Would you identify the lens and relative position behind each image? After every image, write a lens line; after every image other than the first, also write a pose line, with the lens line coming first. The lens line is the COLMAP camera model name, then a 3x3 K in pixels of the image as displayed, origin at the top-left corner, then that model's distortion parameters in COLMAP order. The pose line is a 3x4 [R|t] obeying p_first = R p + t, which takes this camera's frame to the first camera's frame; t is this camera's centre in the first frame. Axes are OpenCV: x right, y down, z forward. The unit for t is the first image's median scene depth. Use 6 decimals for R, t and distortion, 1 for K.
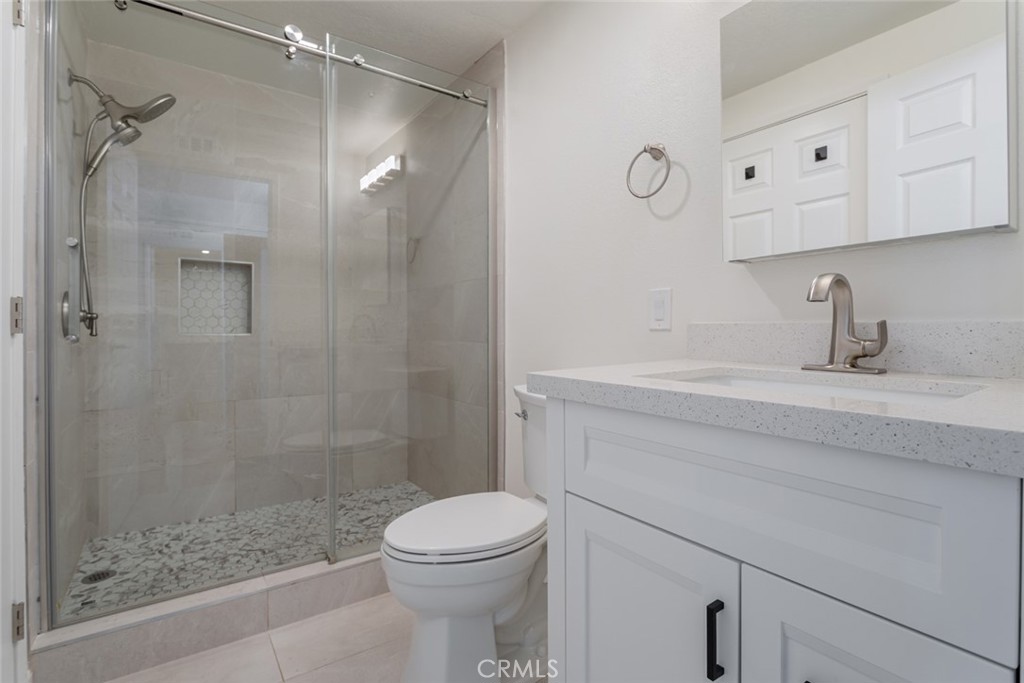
lens RADIAL K [[501.6, 0, 509.7], [0, 501.6, 334.4], [0, 0, 1]] dist [-0.014499, 0.000349]
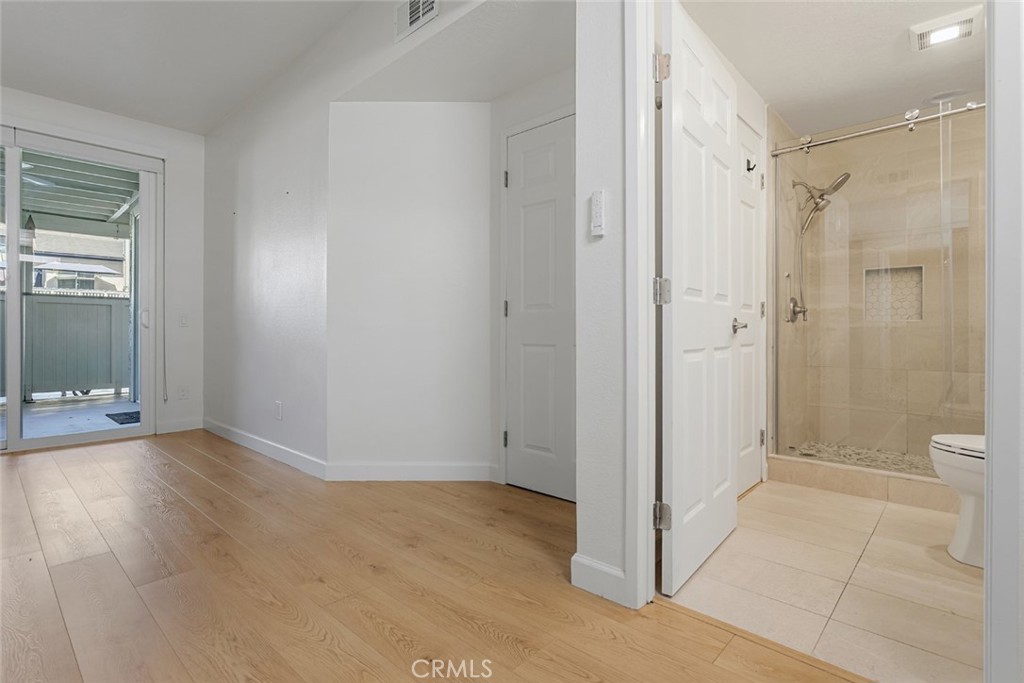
lens RADIAL K [[501.6, 0, 510.0], [0, 501.6, 334.5], [0, 0, 1]] dist [-0.014499, 0.000349]
pose [[0.244599, 0.004637, -0.969613, 0.566024], [-0.003262, 0.999987, 0.003959, 0.042359], [0.969619, 0.002194, 0.244611, -0.422190]]
